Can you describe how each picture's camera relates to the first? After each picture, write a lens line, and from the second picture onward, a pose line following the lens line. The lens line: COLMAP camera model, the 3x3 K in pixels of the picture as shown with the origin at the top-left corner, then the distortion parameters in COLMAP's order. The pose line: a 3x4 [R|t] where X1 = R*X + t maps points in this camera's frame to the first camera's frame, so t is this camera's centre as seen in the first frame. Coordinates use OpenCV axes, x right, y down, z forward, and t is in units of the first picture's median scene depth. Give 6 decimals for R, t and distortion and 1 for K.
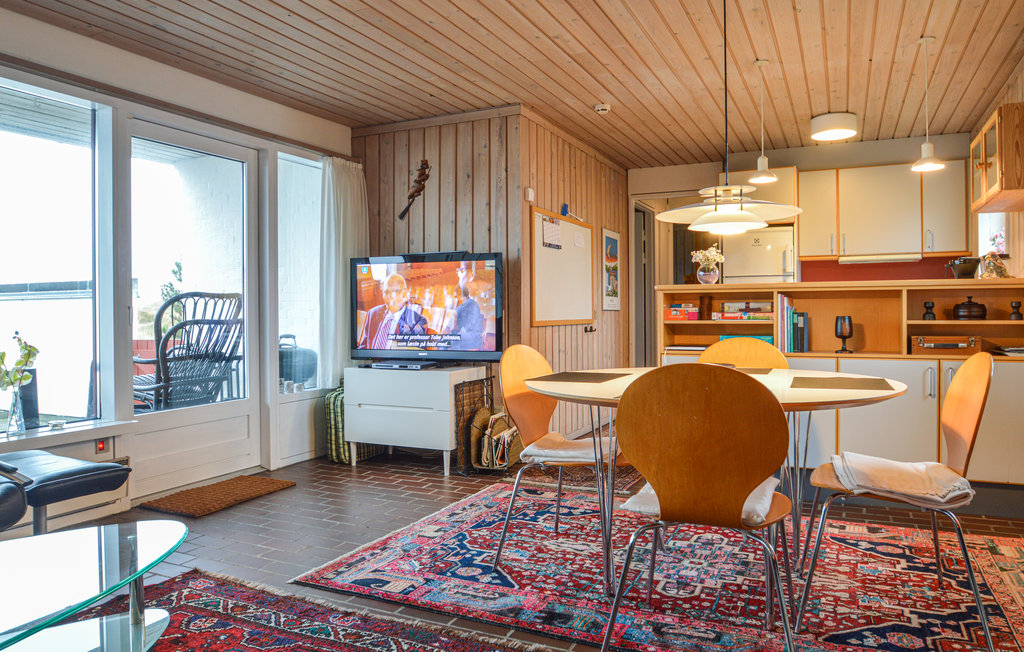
lens RADIAL K [[705.7, 0, 499.3], [0, 705.7, 317.9], [0, 0, 1]] dist [-0.043525, 0.001027]
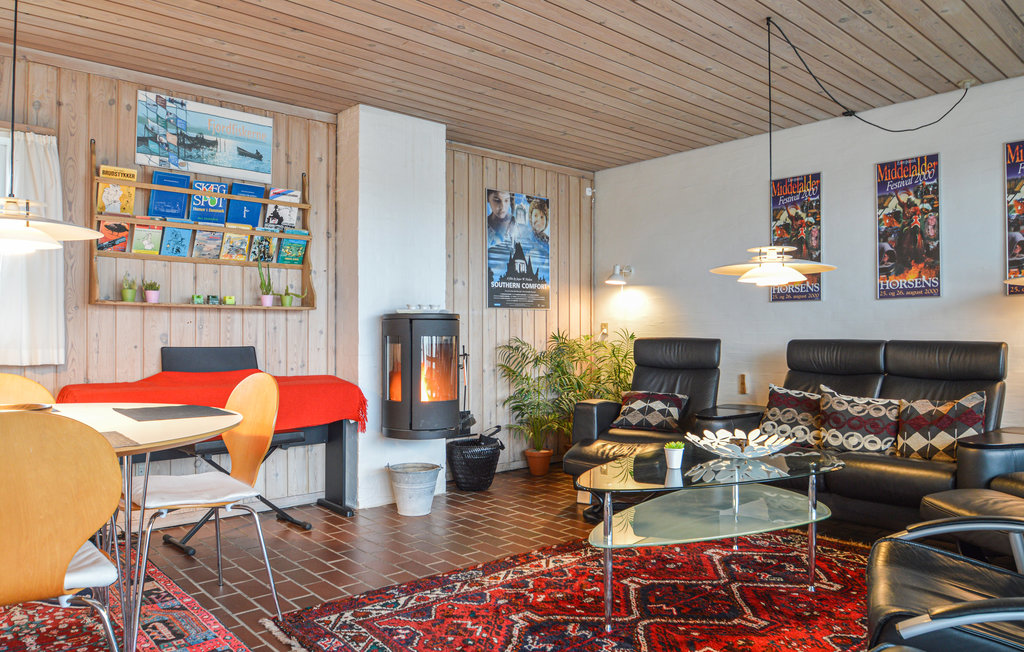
lens RADIAL K [[704.4, 0, 512.0], [0, 704.4, 326.0], [0, 0, 1]] dist [-0.031210, -0.000558]
pose [[-0.924907, 0.012789, 0.379977, -0.446178], [0.011582, 0.999918, -0.005464, -0.012528], [-0.380016, -0.000653, -0.924980, 1.212890]]
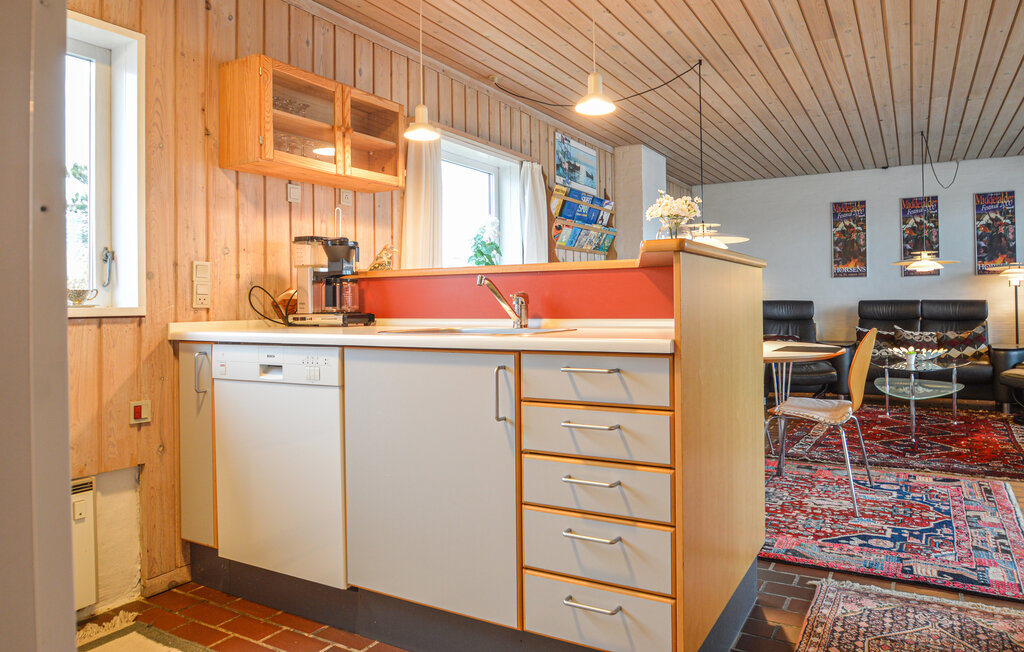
lens RADIAL K [[679.4, 0, 552.2], [0, 679.4, 293.5], [0, 0, 1]] dist [-0.029273, -0.001175]
pose [[-0.999071, 0.020771, 0.037751, 0.474208], [0.020646, 0.999780, -0.003692, -0.022259], [-0.037819, -0.002910, -0.999280, 1.975552]]
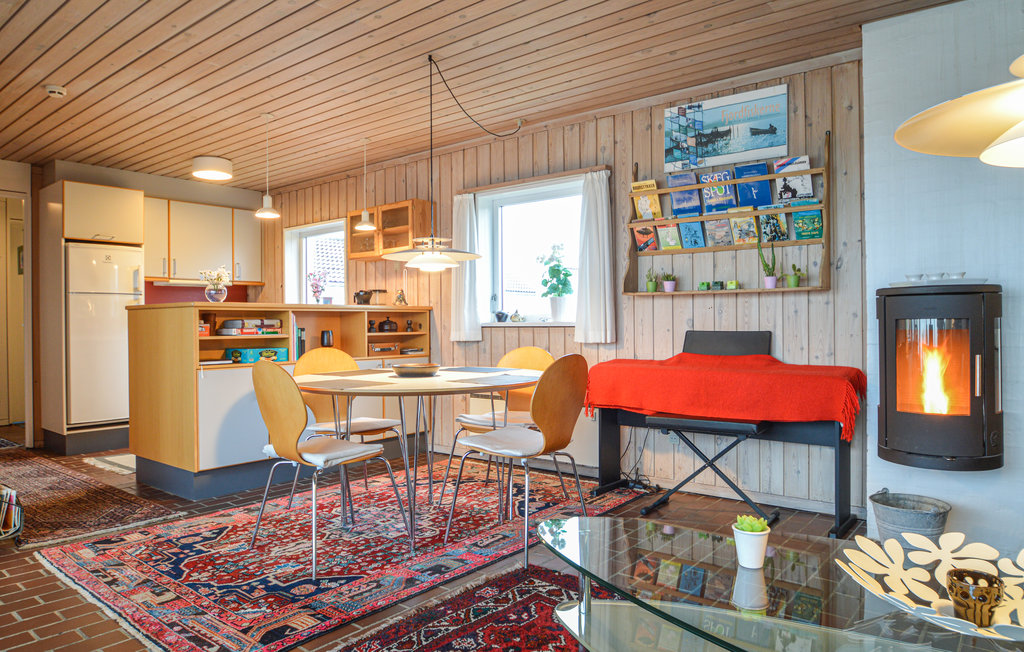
lens RADIAL K [[674.6, 0, 512.0], [0, 674.6, 326.0], [0, 0, 1]] dist [-0.036204, 0.000422]
pose [[0.227121, 0.000717, 0.973866, -0.750334], [0.016773, 0.999849, -0.004648, 0.000582], [-0.973722, 0.017391, 0.227075, 0.417584]]
